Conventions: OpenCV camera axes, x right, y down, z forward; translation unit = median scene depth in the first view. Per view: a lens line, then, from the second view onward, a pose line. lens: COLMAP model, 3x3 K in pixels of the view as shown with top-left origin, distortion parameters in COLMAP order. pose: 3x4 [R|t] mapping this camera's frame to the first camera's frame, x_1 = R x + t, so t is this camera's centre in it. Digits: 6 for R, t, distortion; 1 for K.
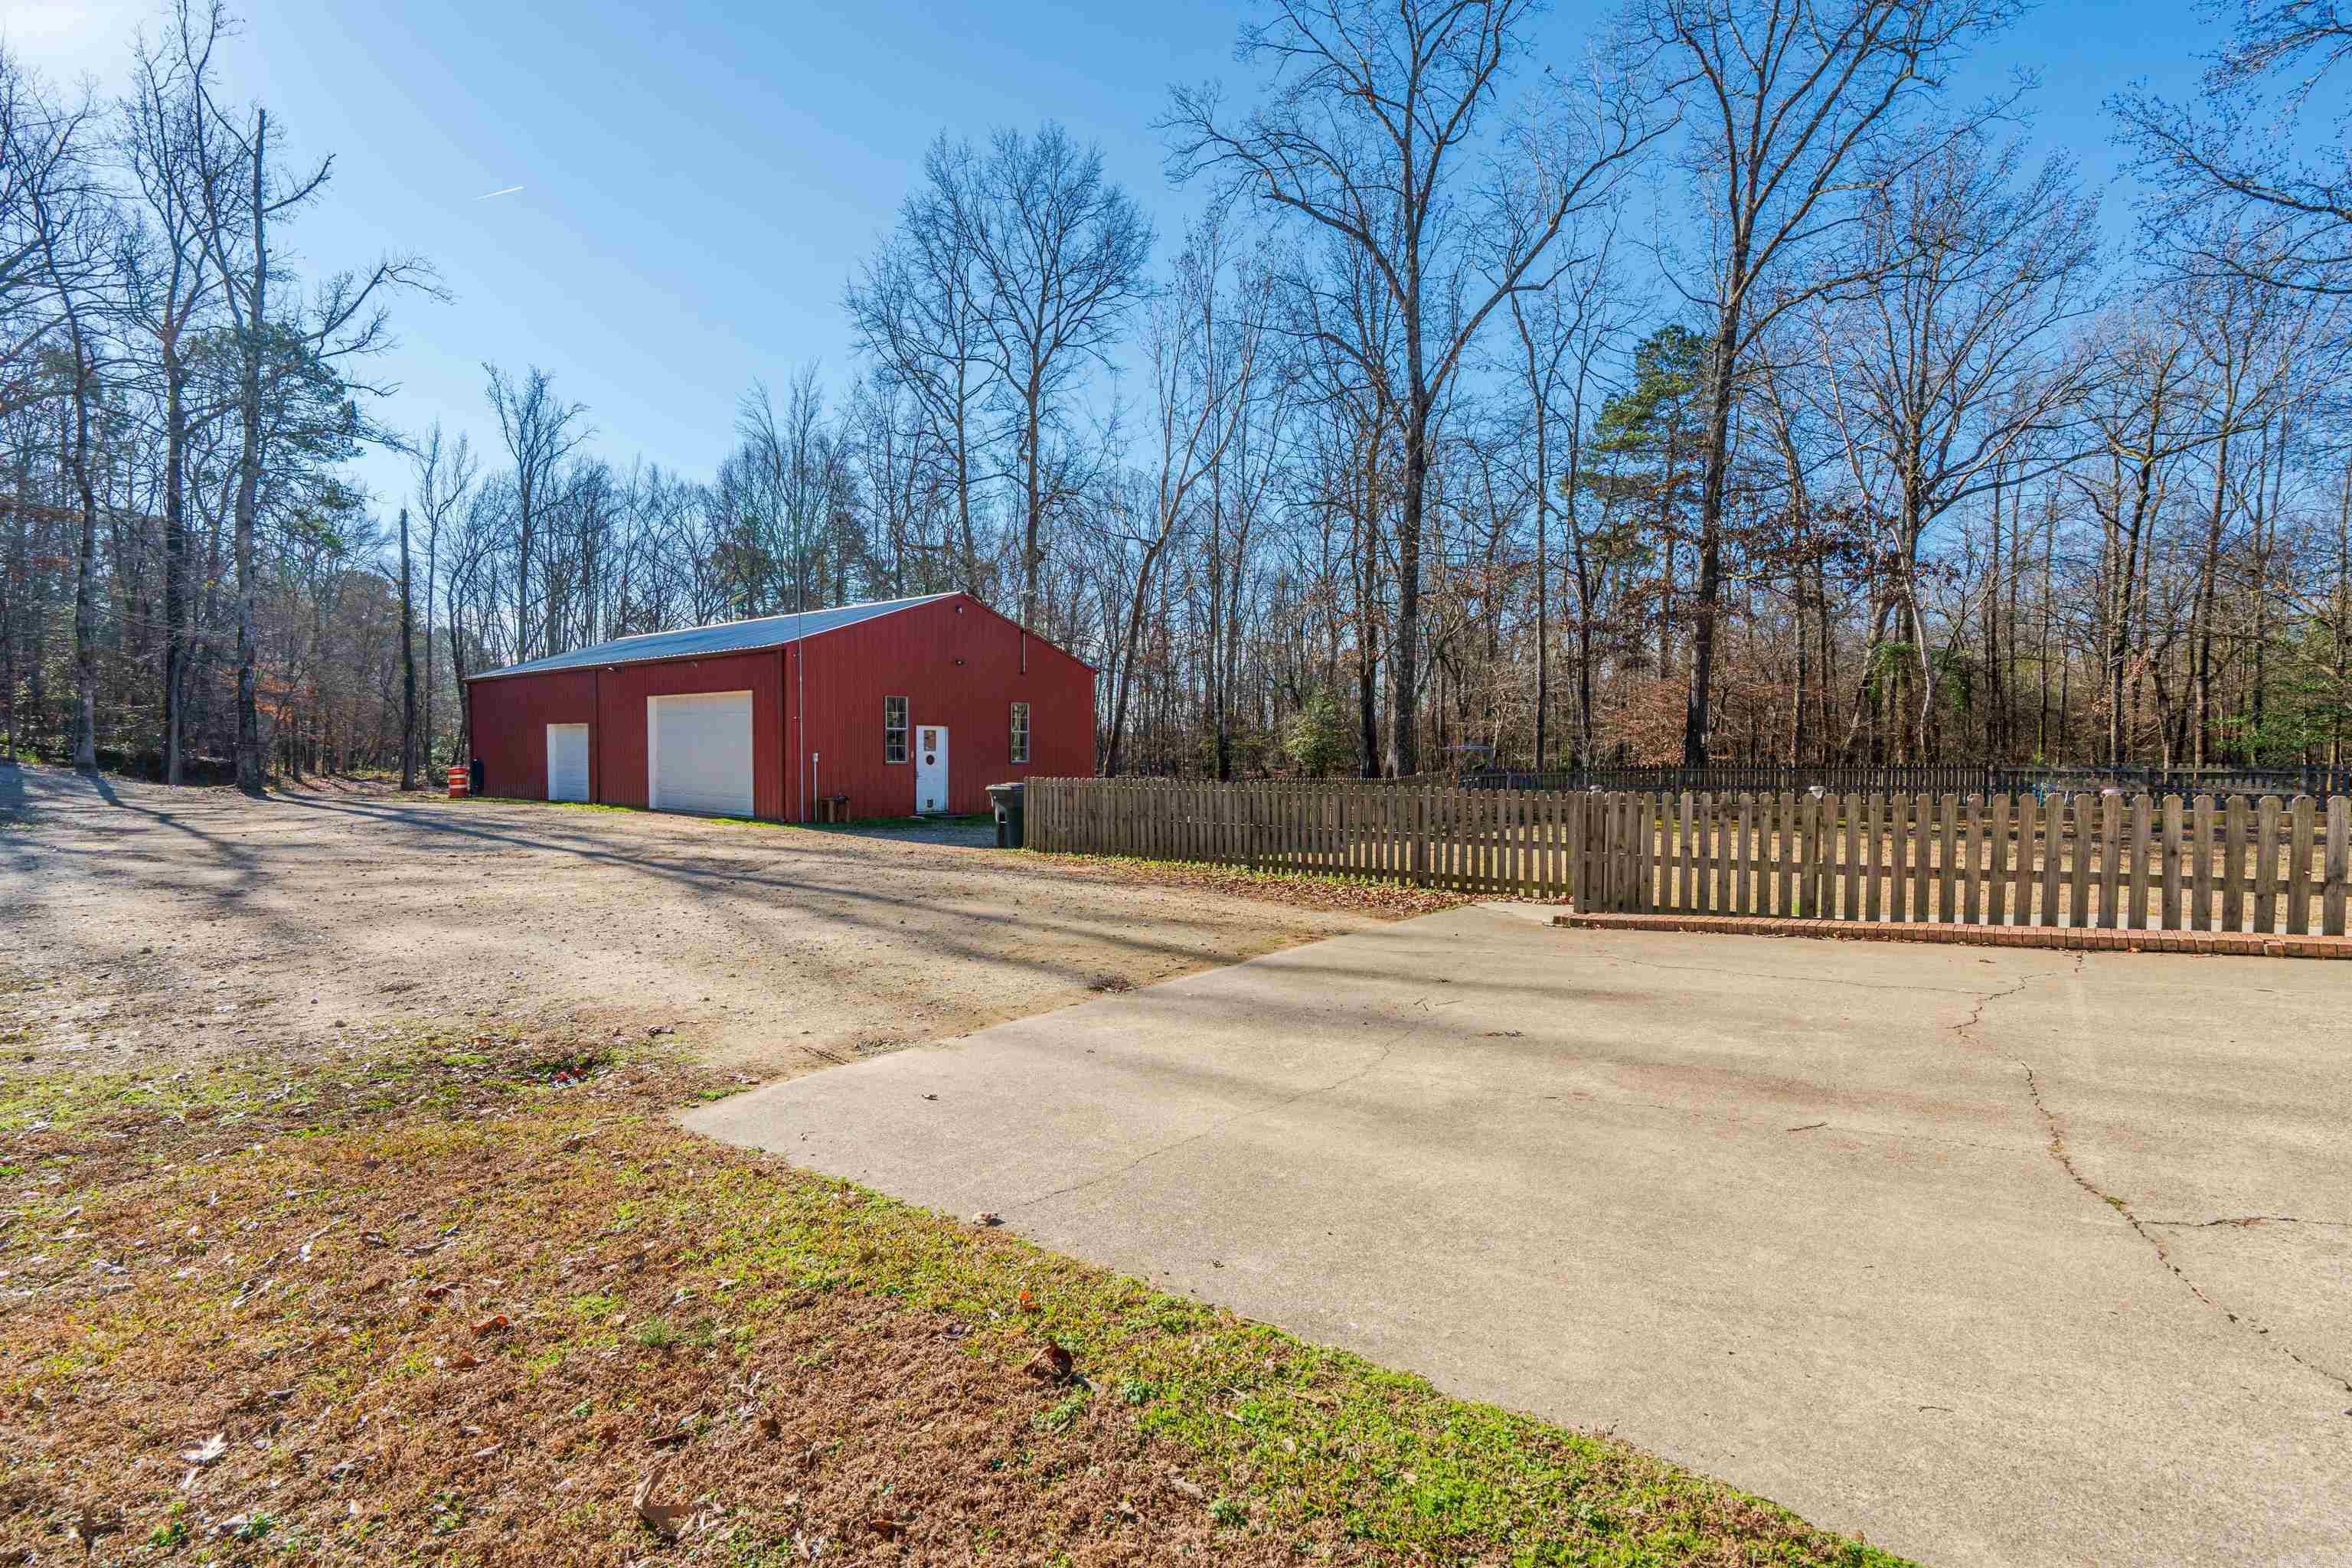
lens RADIAL K [[1062.8, 0, 1171.0], [0, 1062.8, 794.2], [0, 0, 1]] dist [-0.002694, 0.000248]
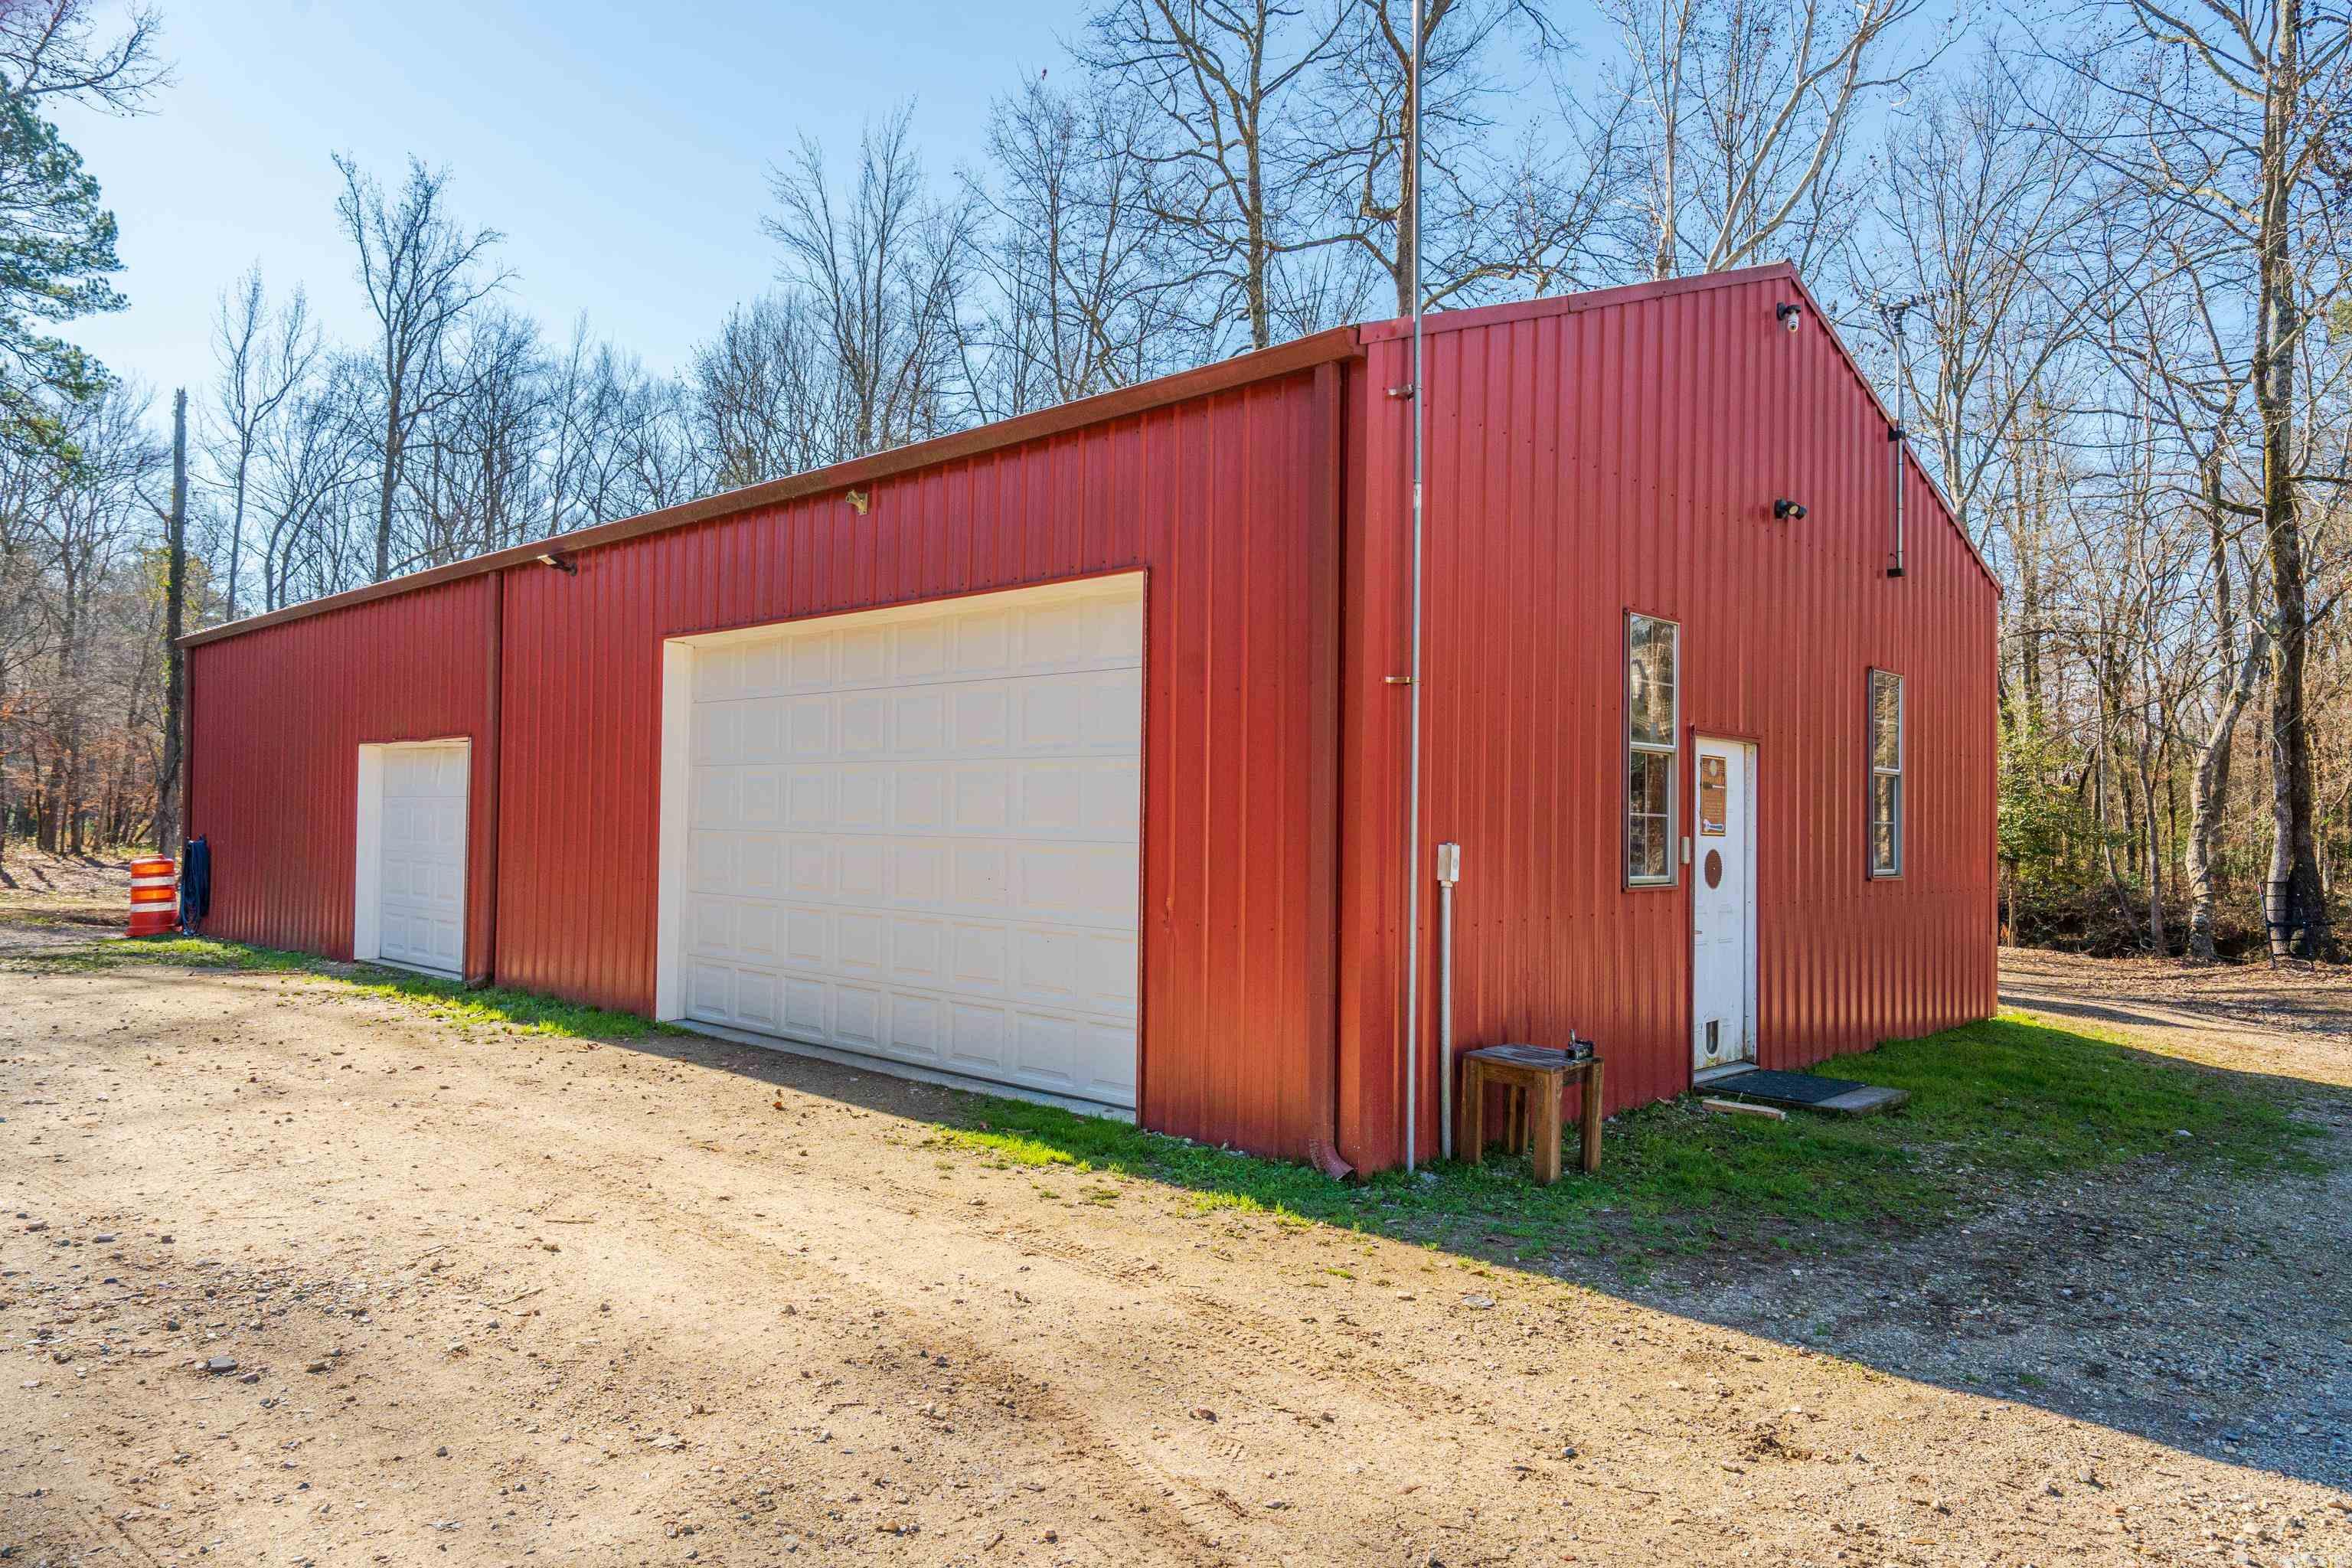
lens RADIAL K [[1482.4, 0, 1184.7], [0, 1482.4, 788.2], [0, 0, 1]] dist [-0.001688, -0.000259]
pose [[0.998184, 0.007100, -0.059826, -0.121736], [-0.010912, 0.997913, -0.063637, -0.009873], [0.059249, 0.064174, 0.996178, 0.225593]]
